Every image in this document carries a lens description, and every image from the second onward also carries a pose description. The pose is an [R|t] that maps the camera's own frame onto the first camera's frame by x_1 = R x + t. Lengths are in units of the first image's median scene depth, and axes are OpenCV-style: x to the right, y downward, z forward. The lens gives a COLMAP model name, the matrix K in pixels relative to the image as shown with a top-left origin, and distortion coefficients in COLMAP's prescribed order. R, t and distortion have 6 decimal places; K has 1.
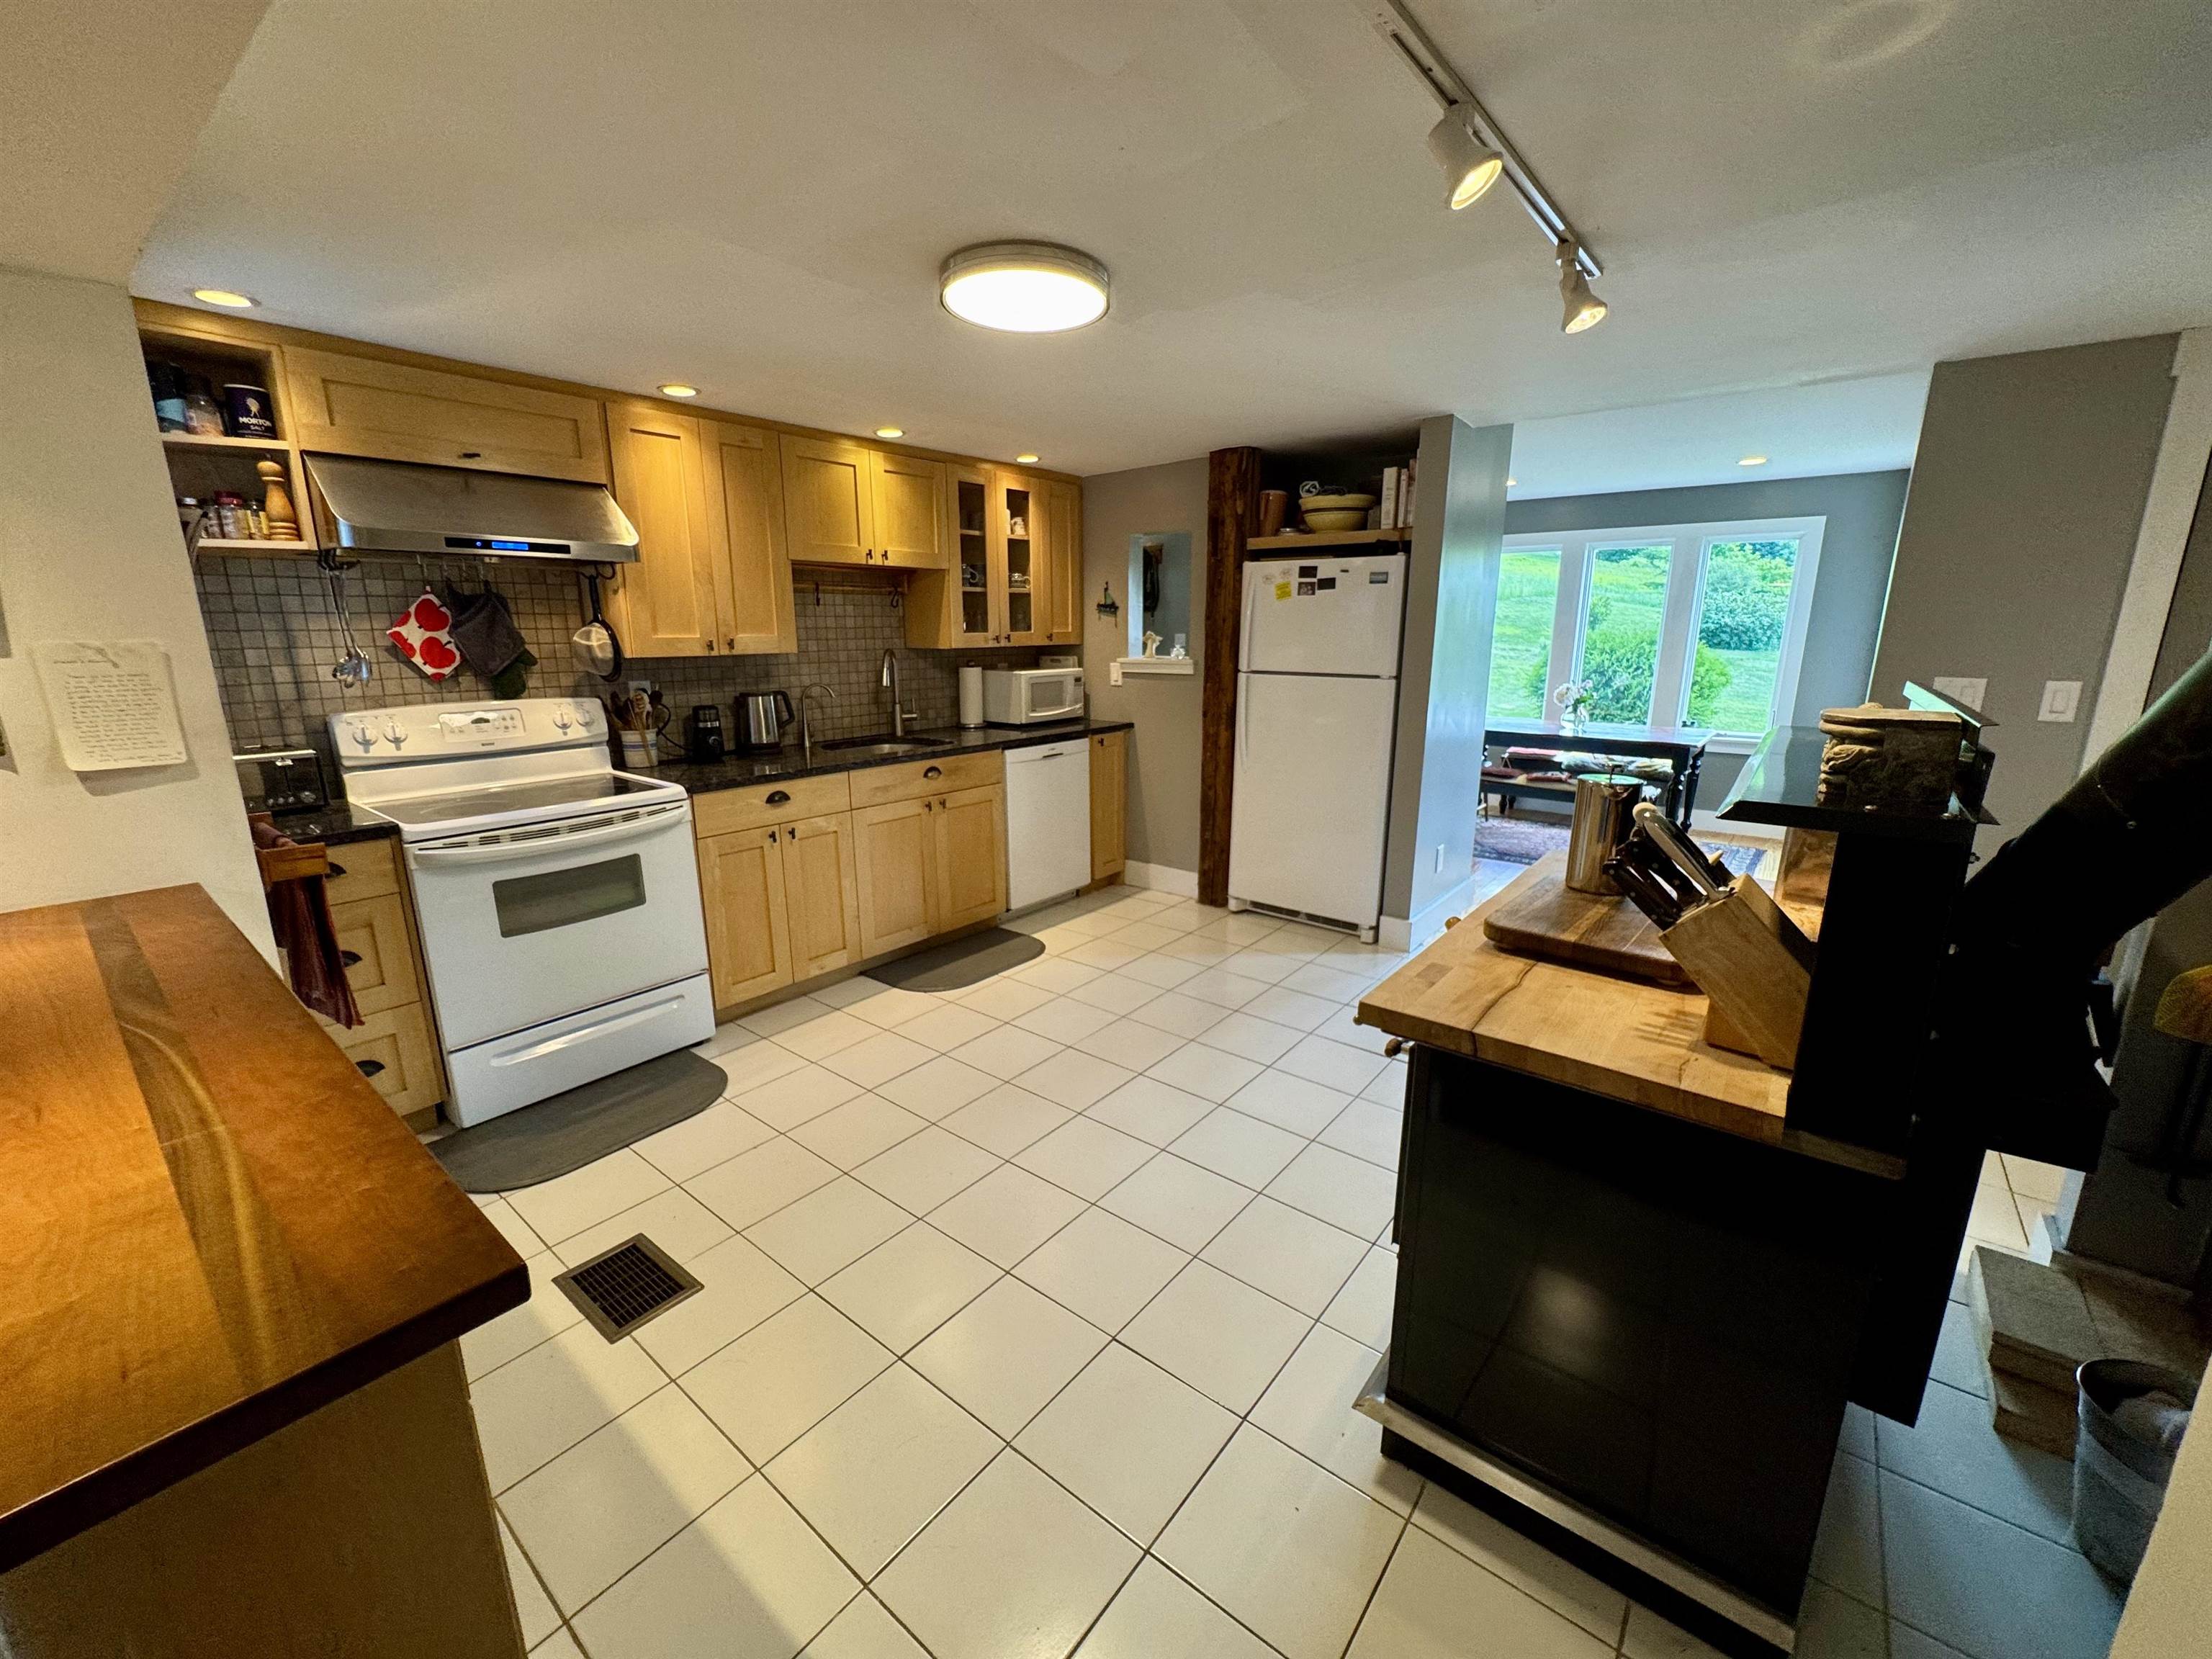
lens RADIAL K [[881.1, 0, 1111.6], [0, 881.1, 824.1], [0, 0, 1]] dist [-0.002831, 0.000428]
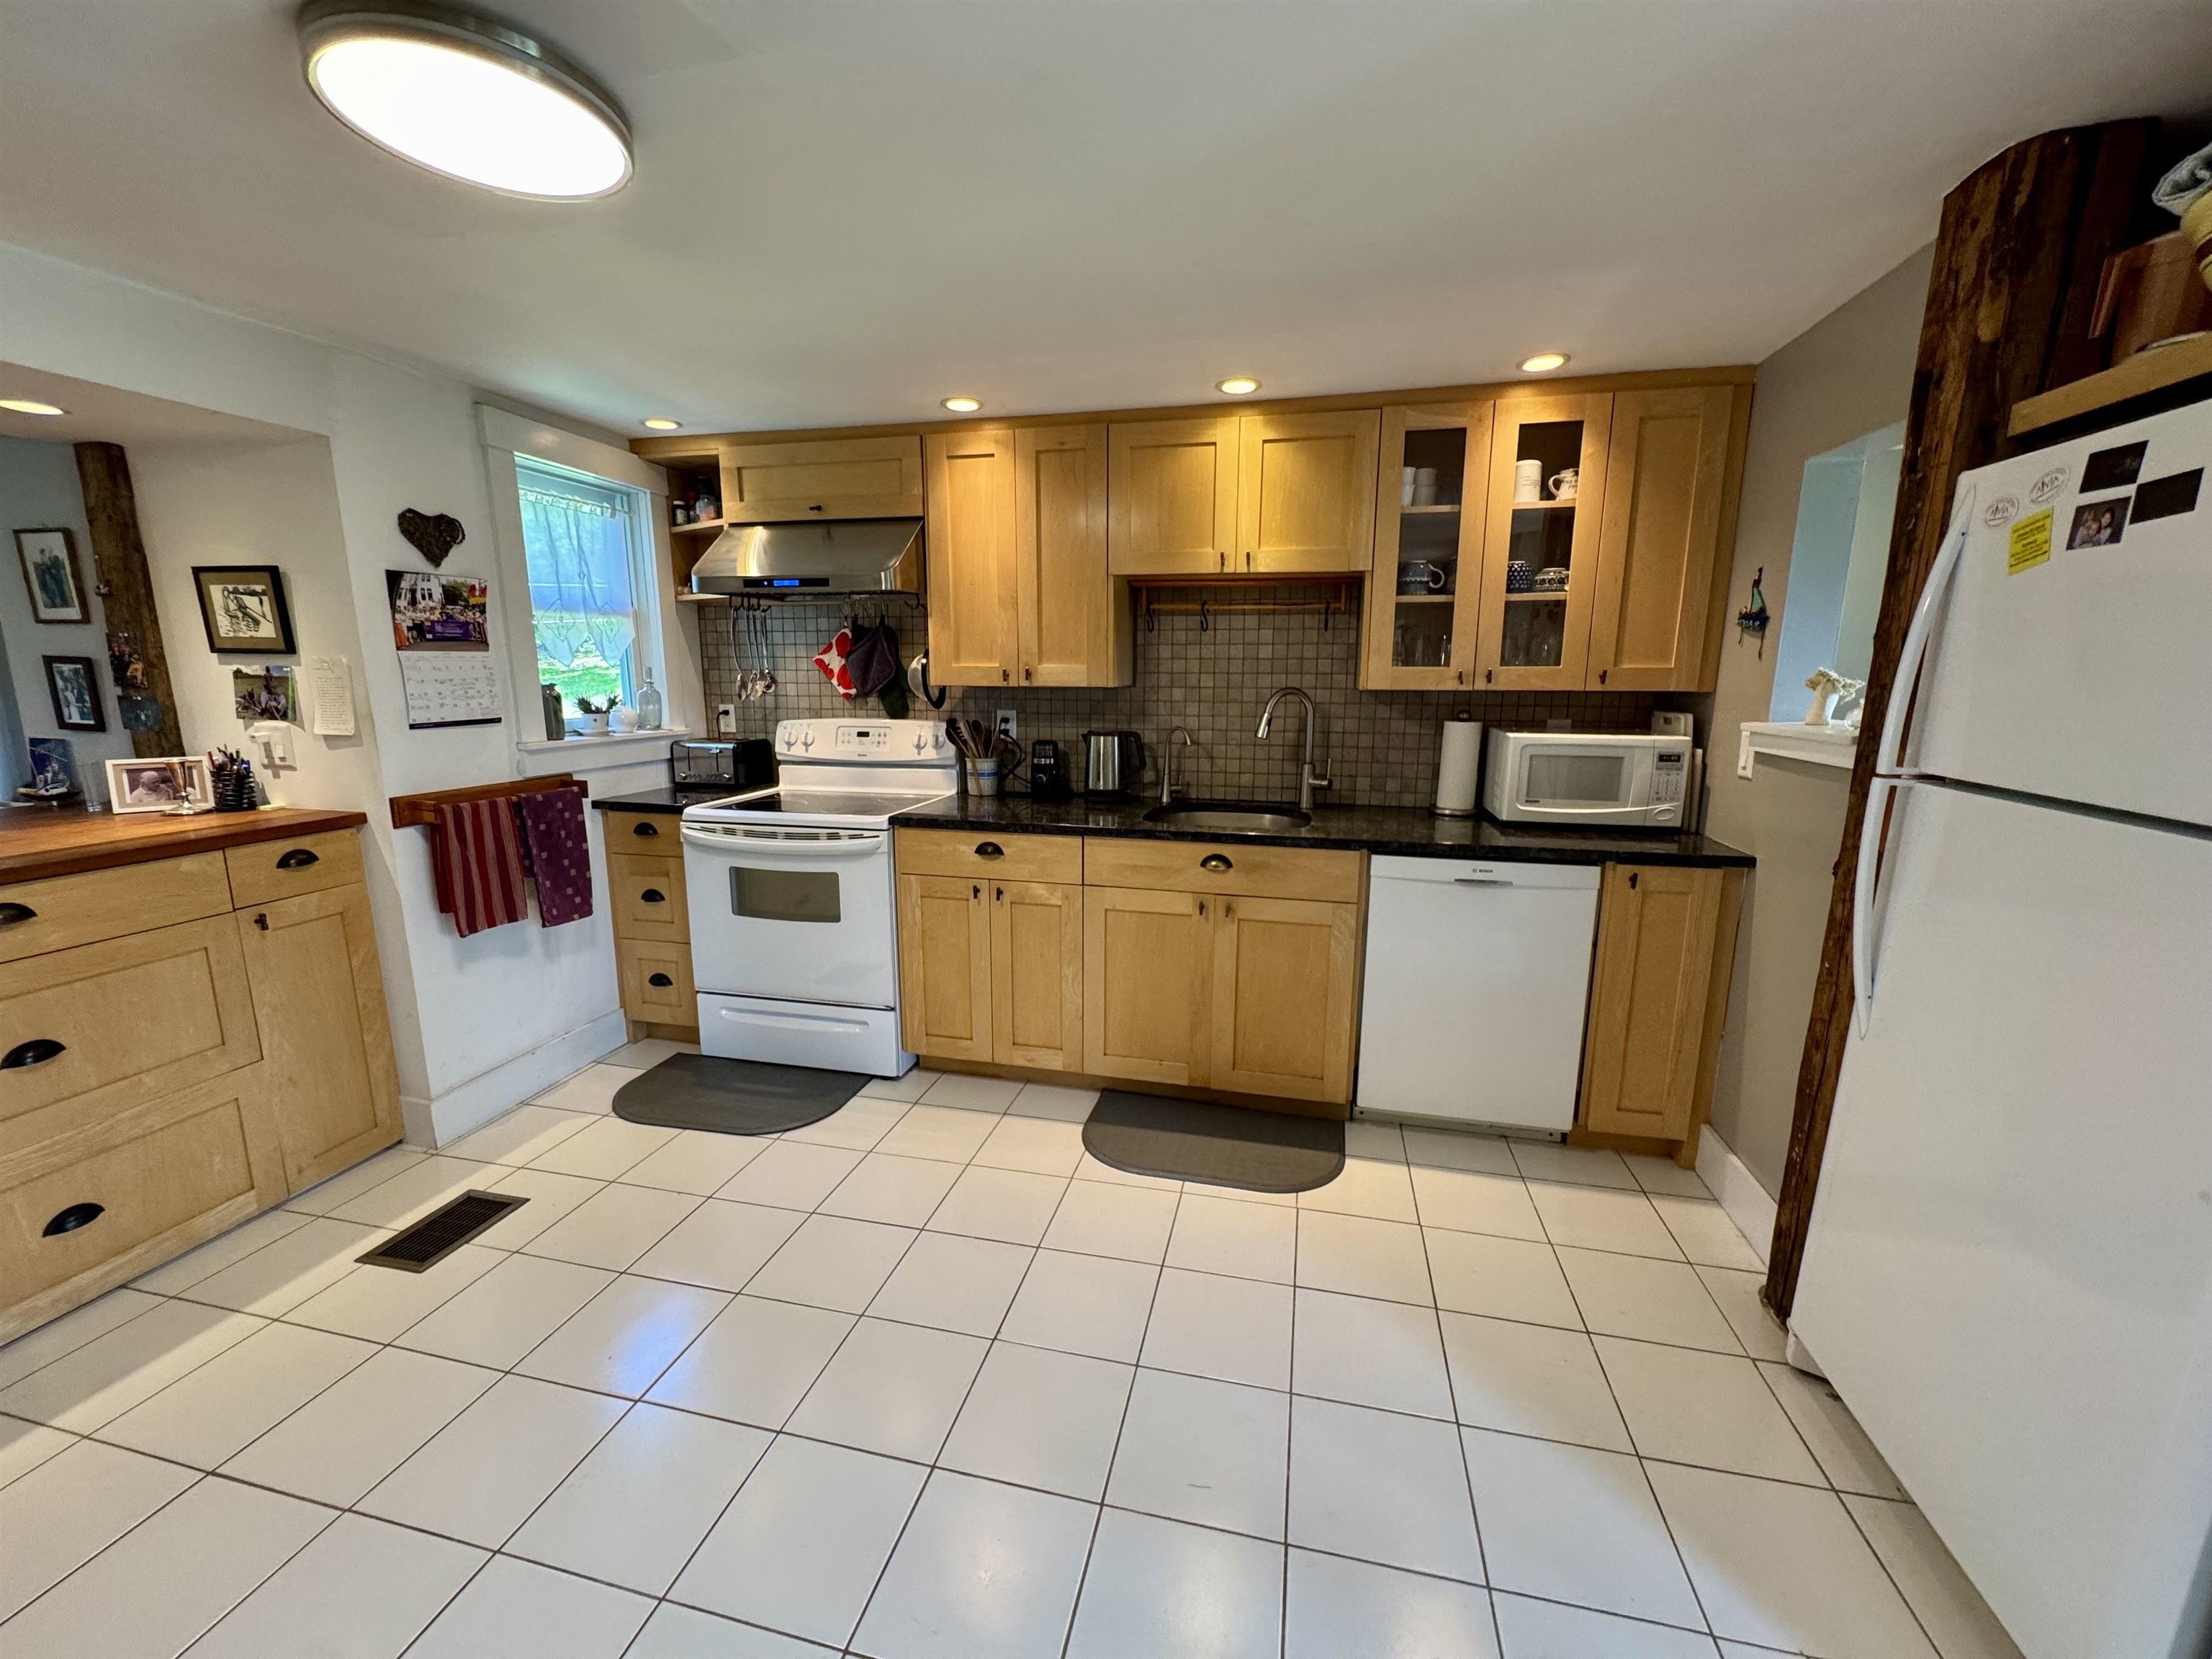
lens RADIAL K [[881.1, 0, 1111.9], [0, 881.1, 830.2], [0, 0, 1]] dist [-0.002831, 0.000428]
pose [[0.426667, 0.170011, -0.888285, 0.388639], [-0.204432, 0.974882, 0.088391, -0.132287], [0.881001, 0.143880, 0.450706, 0.625581]]
